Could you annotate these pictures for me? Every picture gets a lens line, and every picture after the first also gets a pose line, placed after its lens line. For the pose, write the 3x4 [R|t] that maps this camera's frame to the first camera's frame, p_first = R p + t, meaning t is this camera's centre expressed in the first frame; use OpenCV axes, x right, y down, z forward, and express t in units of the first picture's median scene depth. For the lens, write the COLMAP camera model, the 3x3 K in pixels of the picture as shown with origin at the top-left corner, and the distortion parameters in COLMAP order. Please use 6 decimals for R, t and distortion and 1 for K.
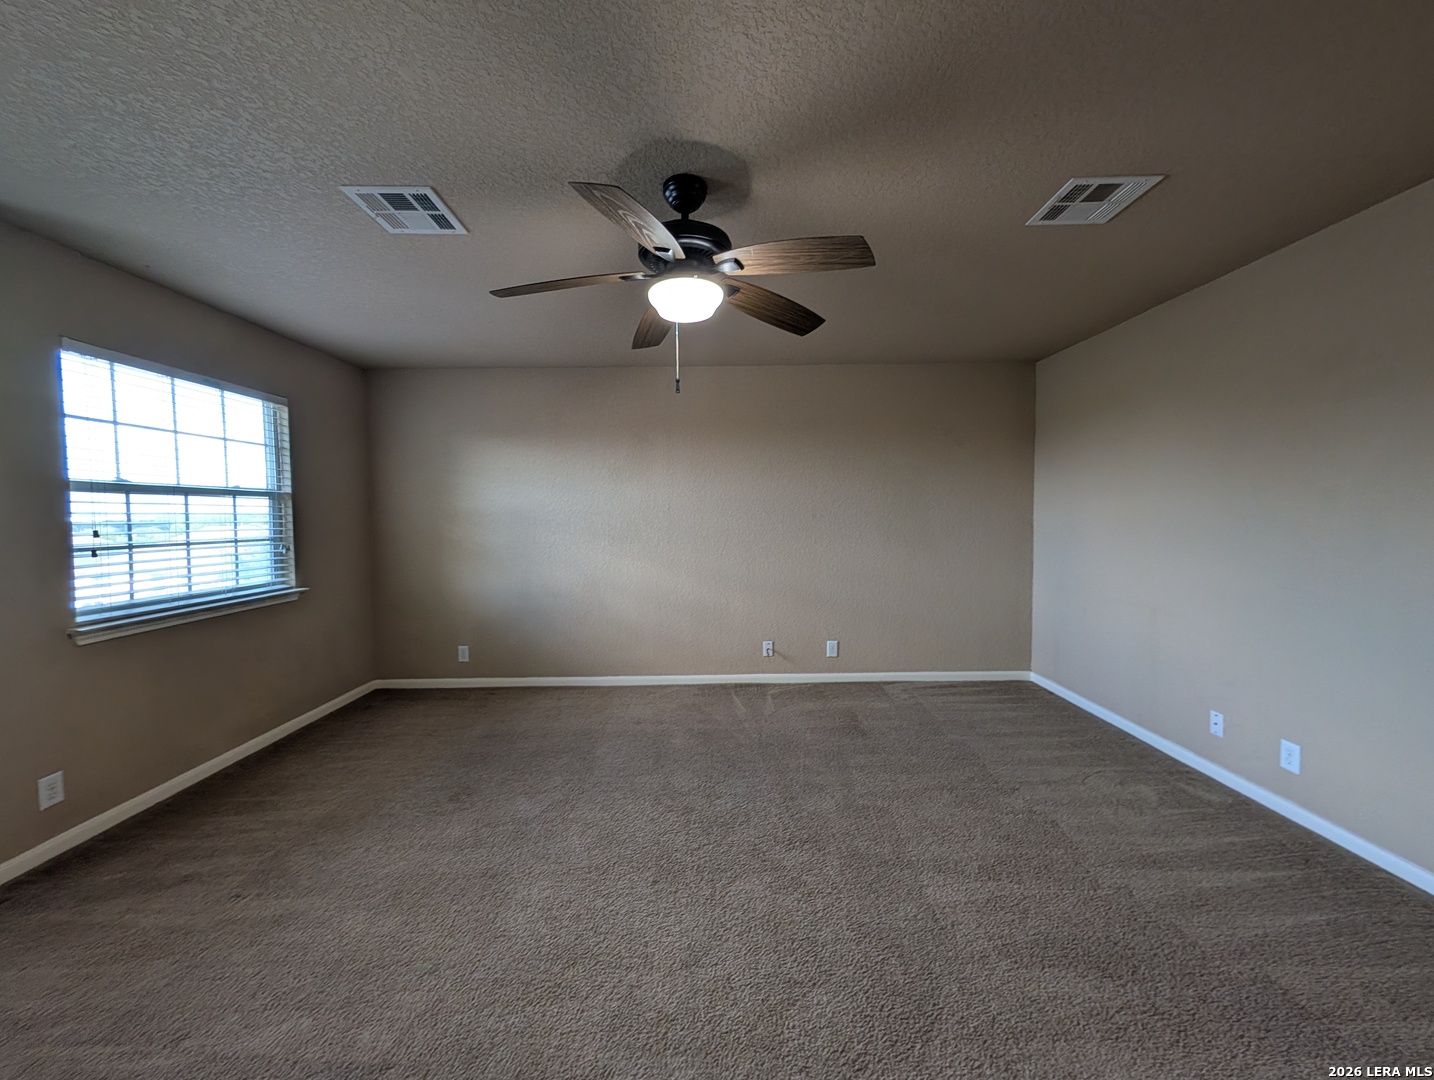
lens RADIAL K [[551.9, 0, 718.9], [0, 551.9, 535.5], [0, 0, 1]] dist [0.000992, 0.000027]
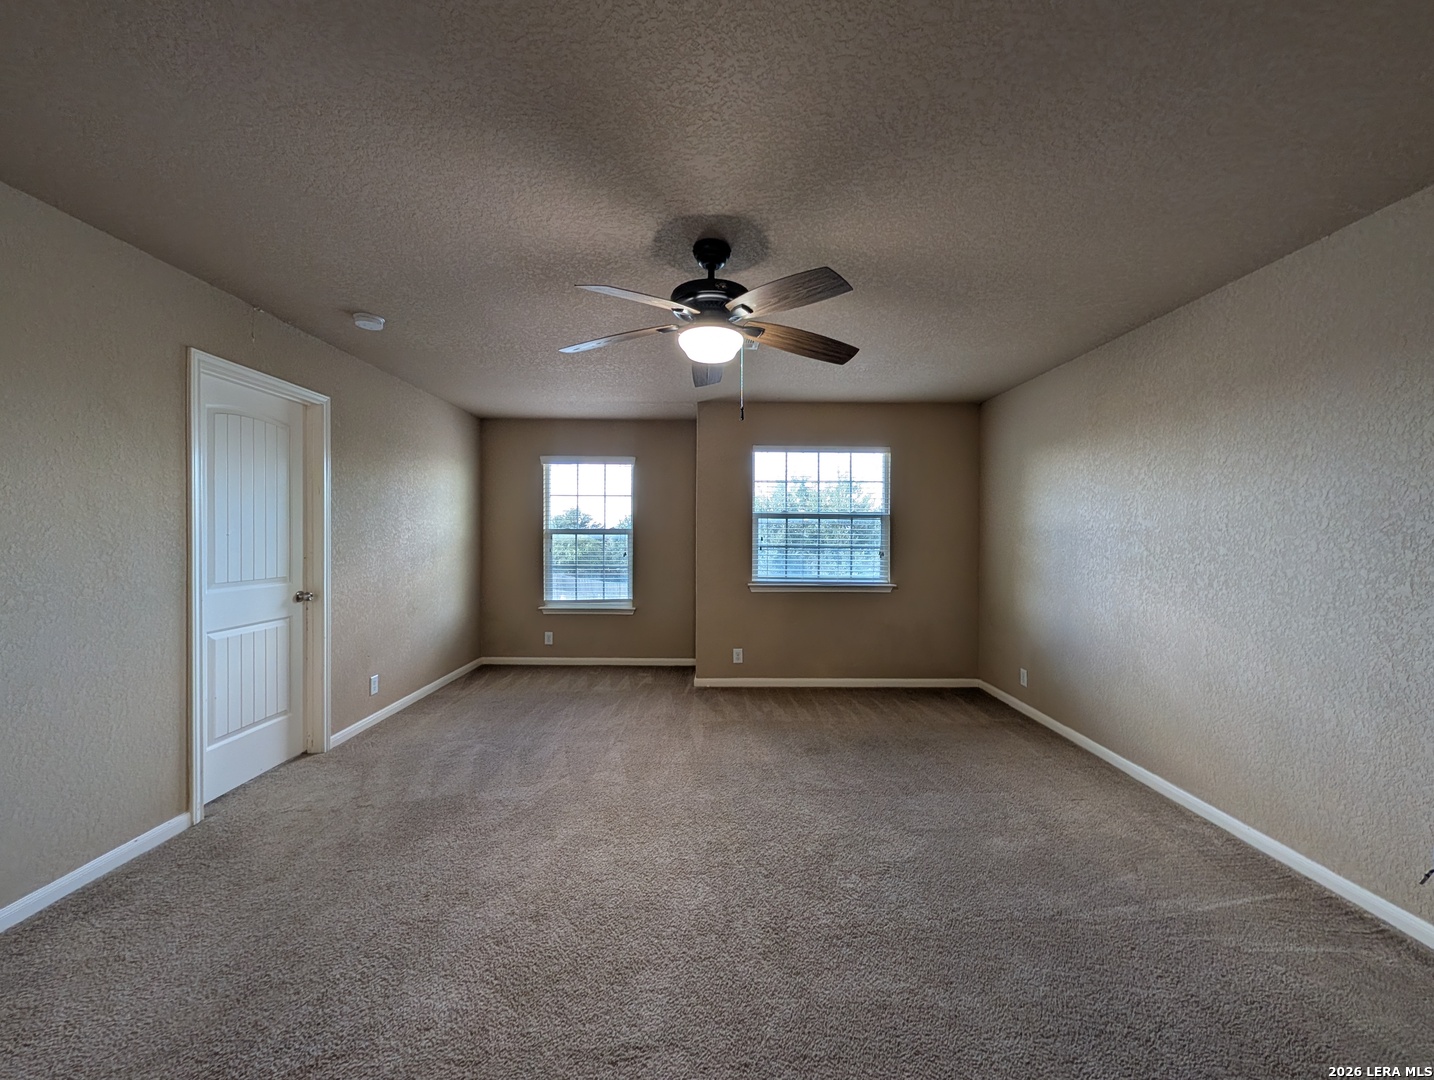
lens RADIAL K [[551.9, 0, 717.4], [0, 551.9, 538.1], [0, 0, 1]] dist [0.000992, 0.000027]
pose [[0.002484, 0.020347, -0.999790, 0.623449], [-0.046120, 0.998731, 0.020211, -0.027300], [0.998933, 0.046060, 0.003419, 0.583240]]
